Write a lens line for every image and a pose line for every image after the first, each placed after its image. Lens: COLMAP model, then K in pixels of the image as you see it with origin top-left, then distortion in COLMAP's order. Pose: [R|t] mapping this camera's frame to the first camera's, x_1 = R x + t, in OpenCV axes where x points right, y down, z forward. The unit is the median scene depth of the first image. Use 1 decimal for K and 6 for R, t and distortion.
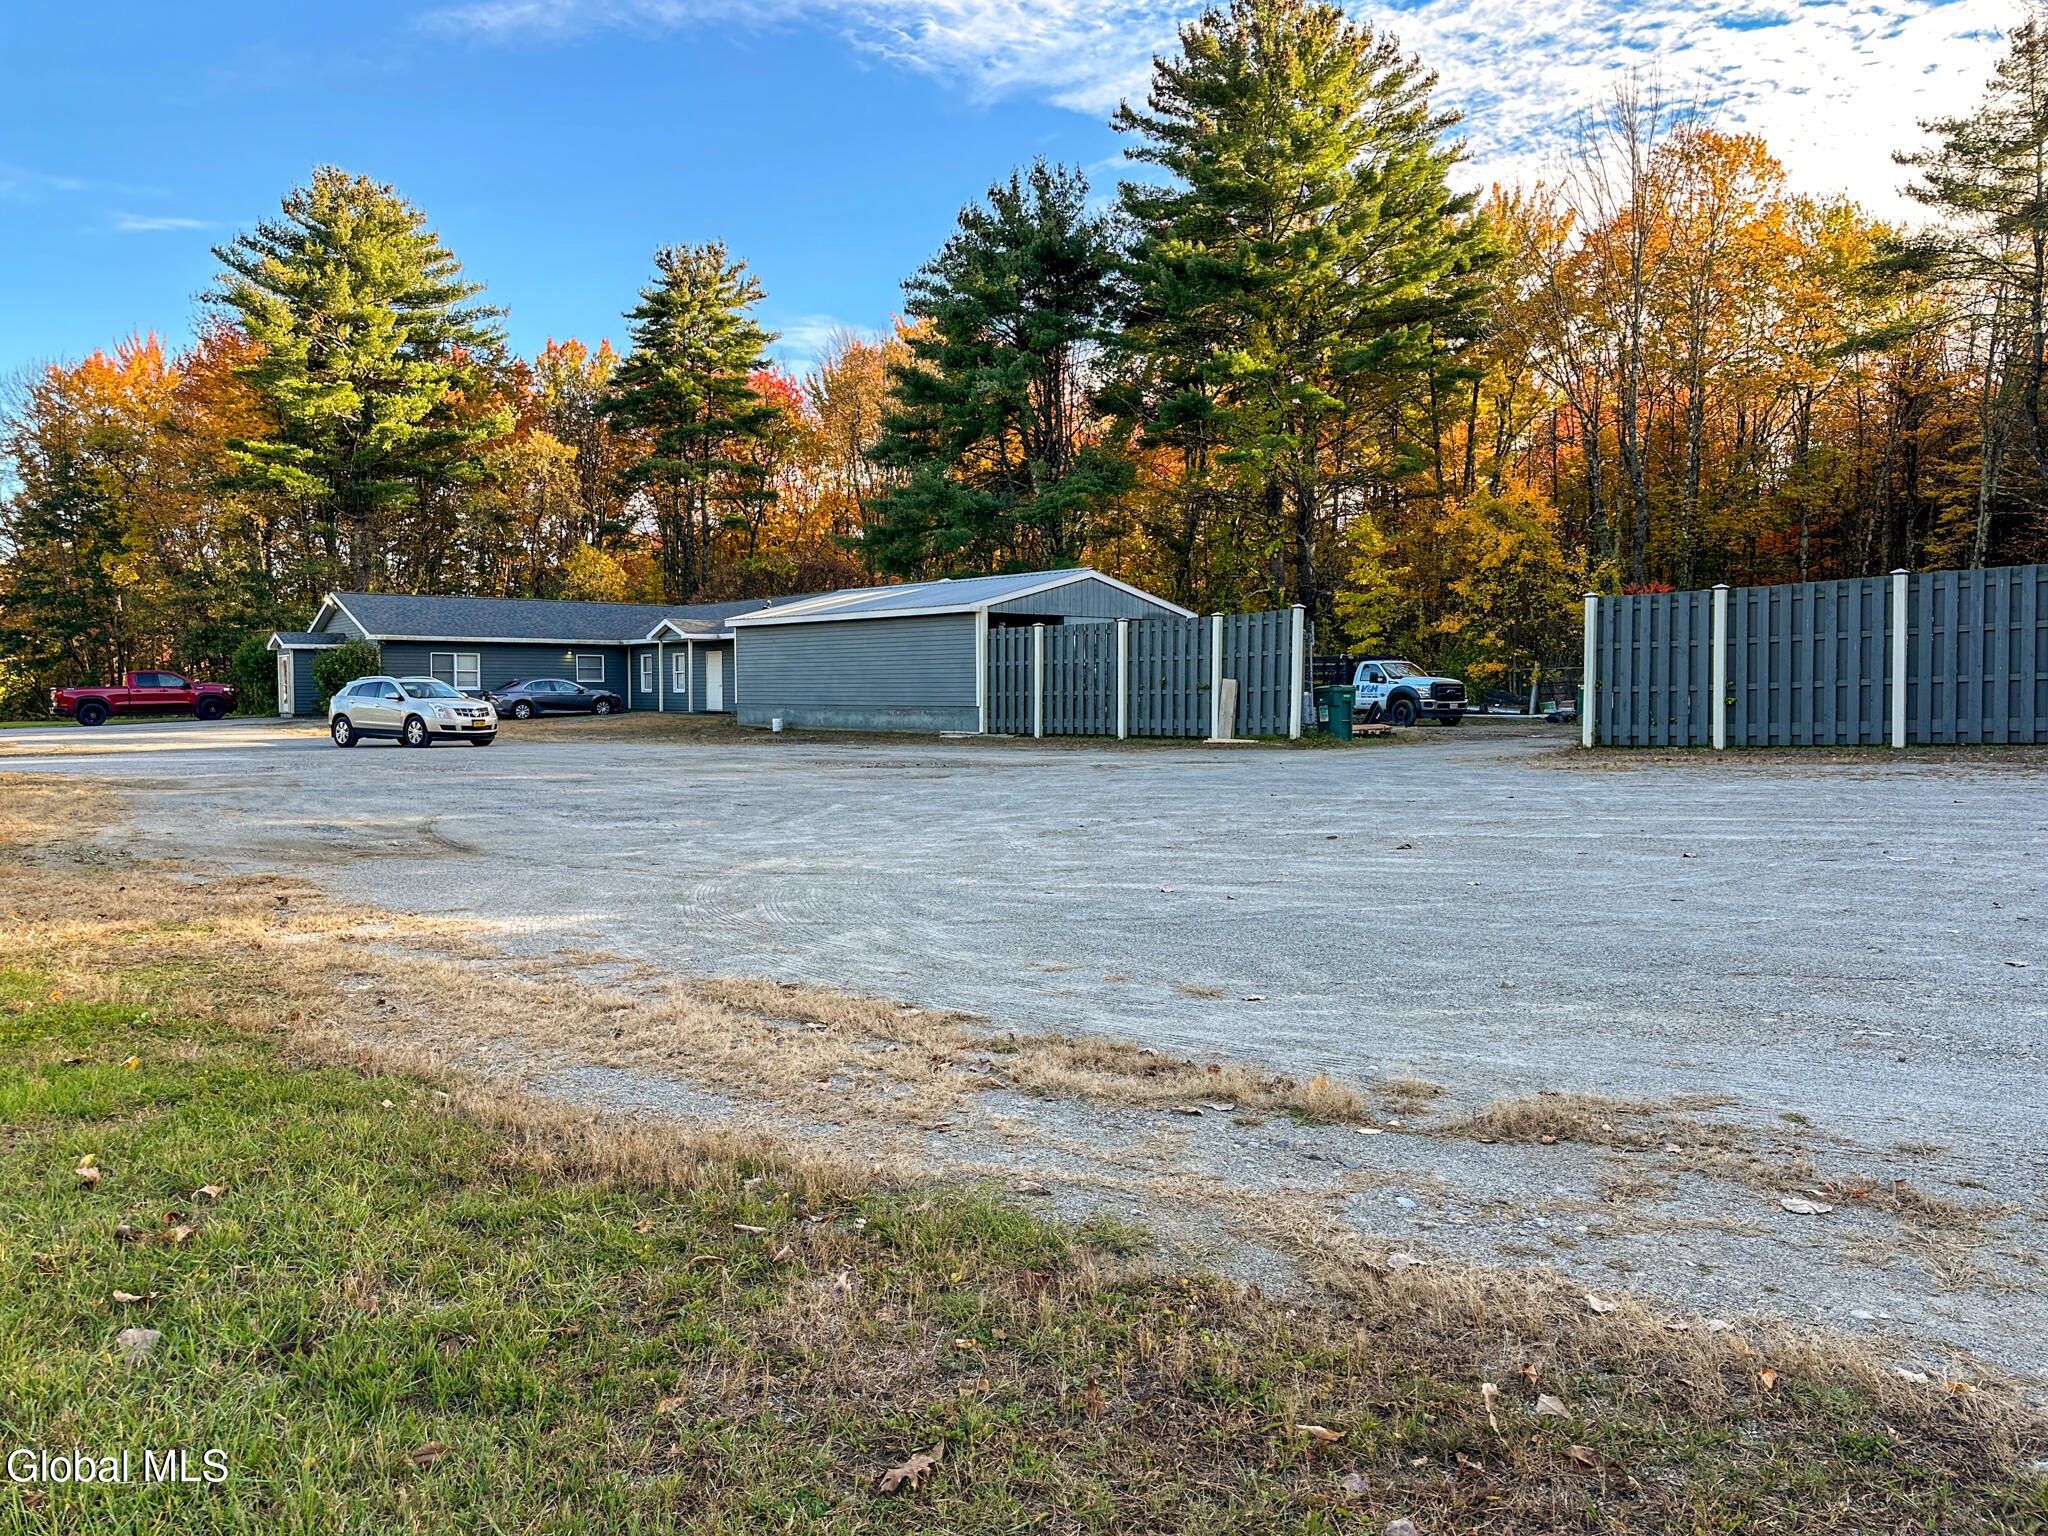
lens RADIAL K [[1421.6, 0, 994.1], [0, 1421.6, 773.3], [0, 0, 1]] dist [0.047997, -0.069933]
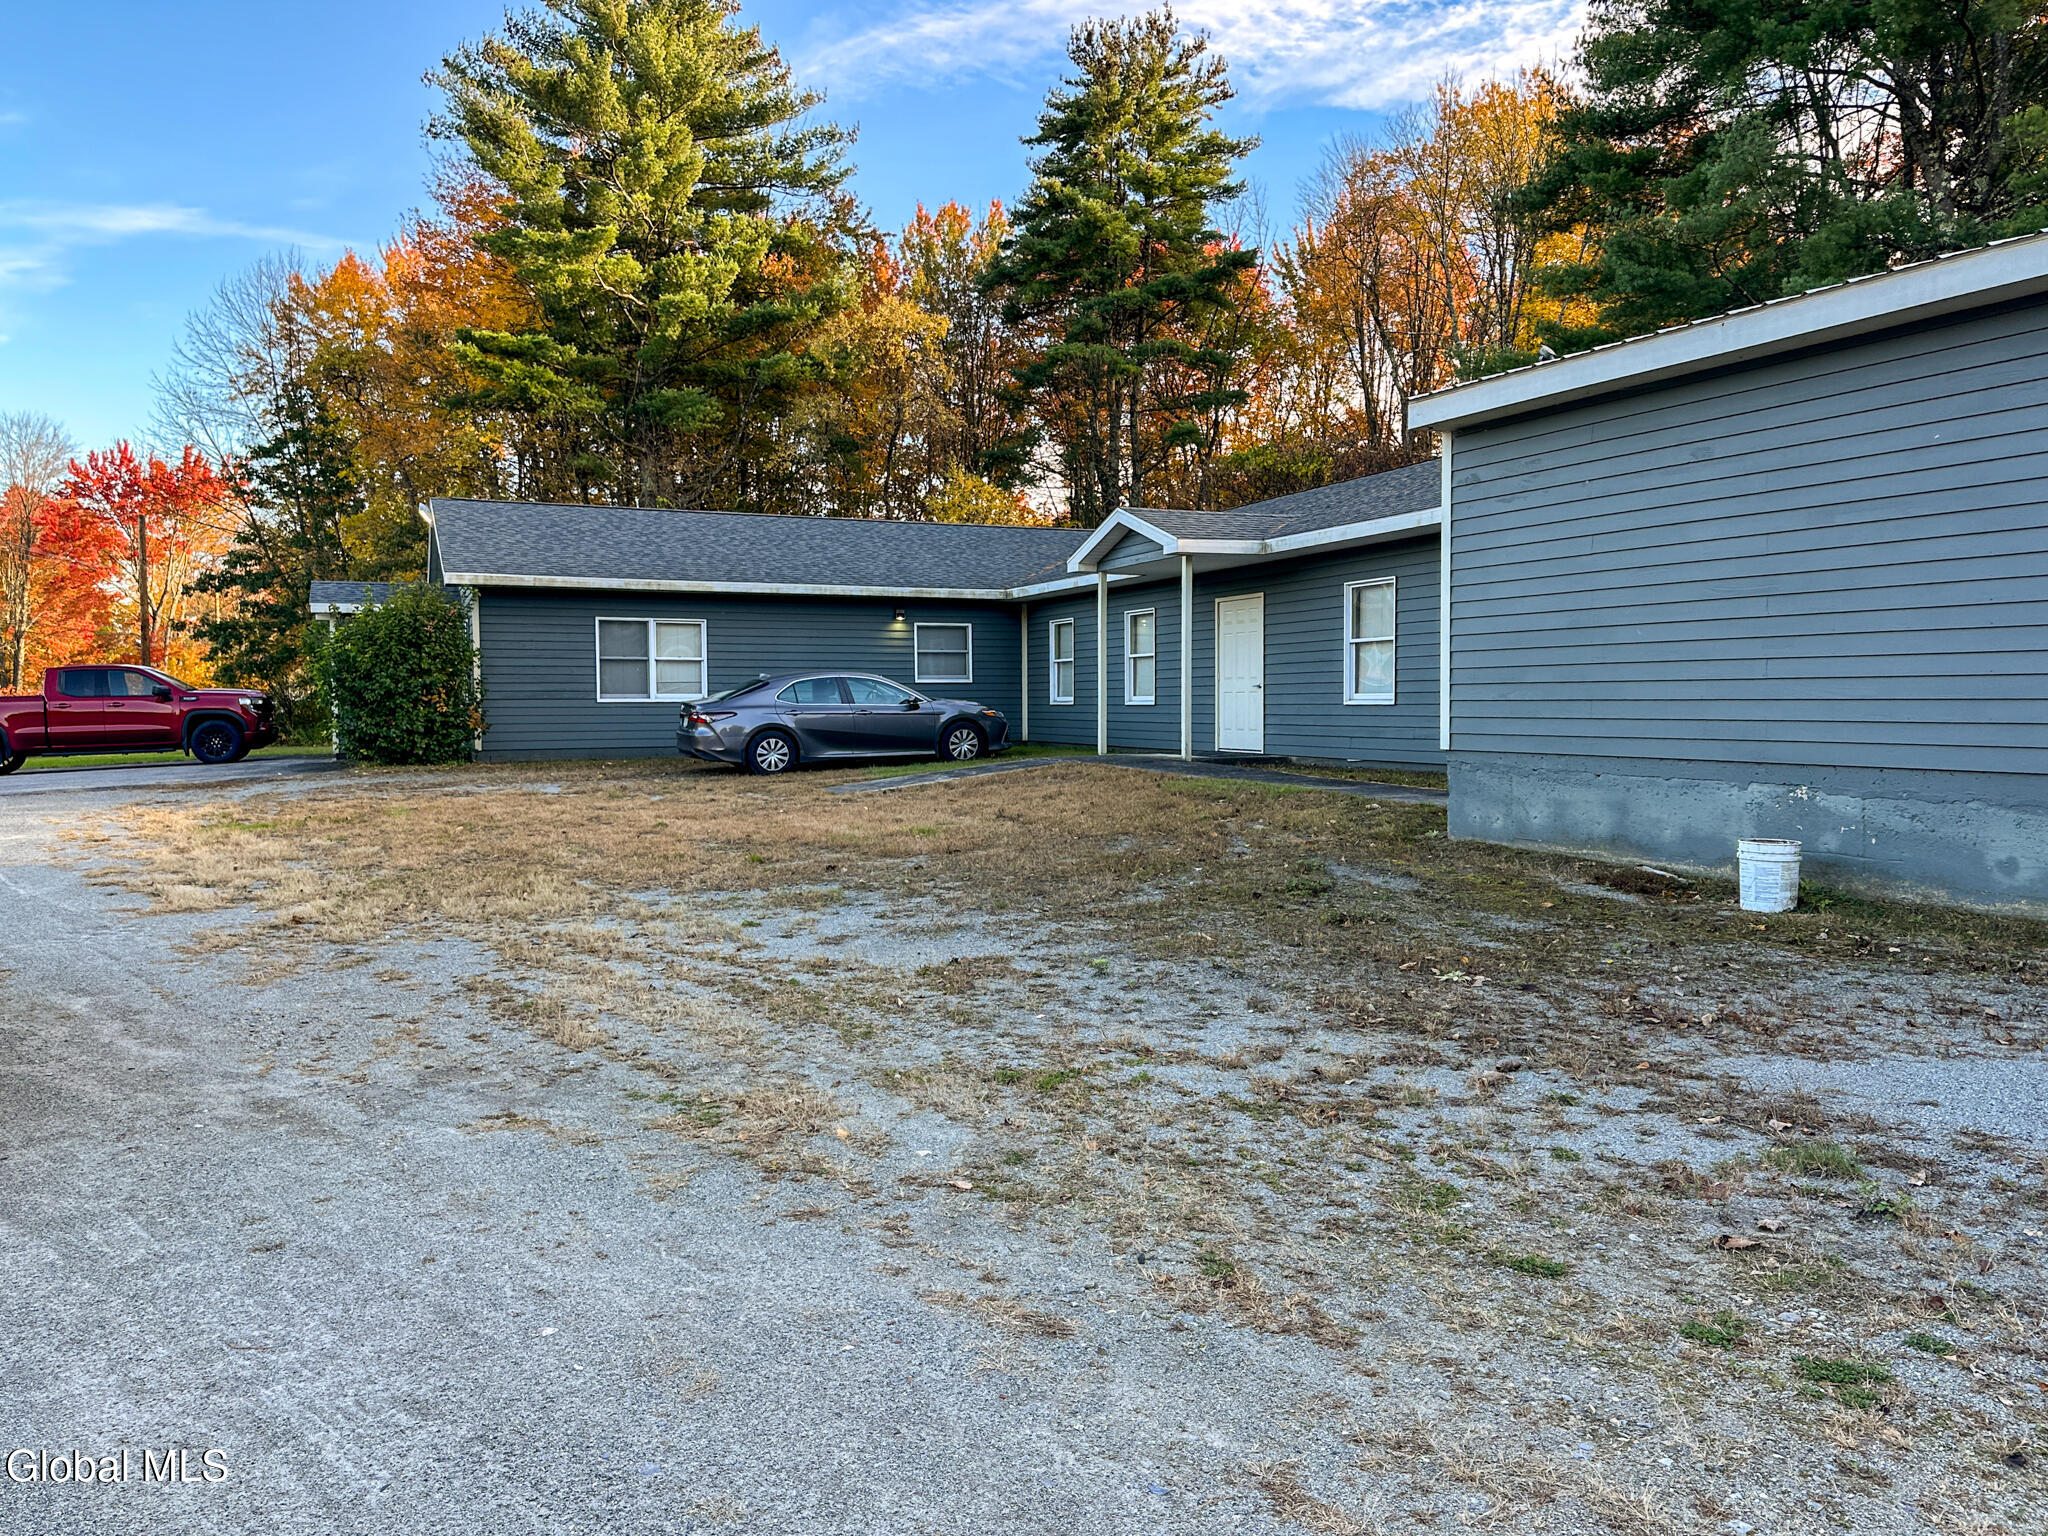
lens RADIAL K [[1421.6, 0, 1025.4], [0, 1421.6, 764.5], [0, 0, 1]] dist [0.047997, -0.069933]
pose [[0.969359, 0.006393, -0.245564, -0.103281], [-0.009155, 0.999907, -0.010108, -0.023694], [0.245476, 0.012046, 0.969328, 0.401440]]
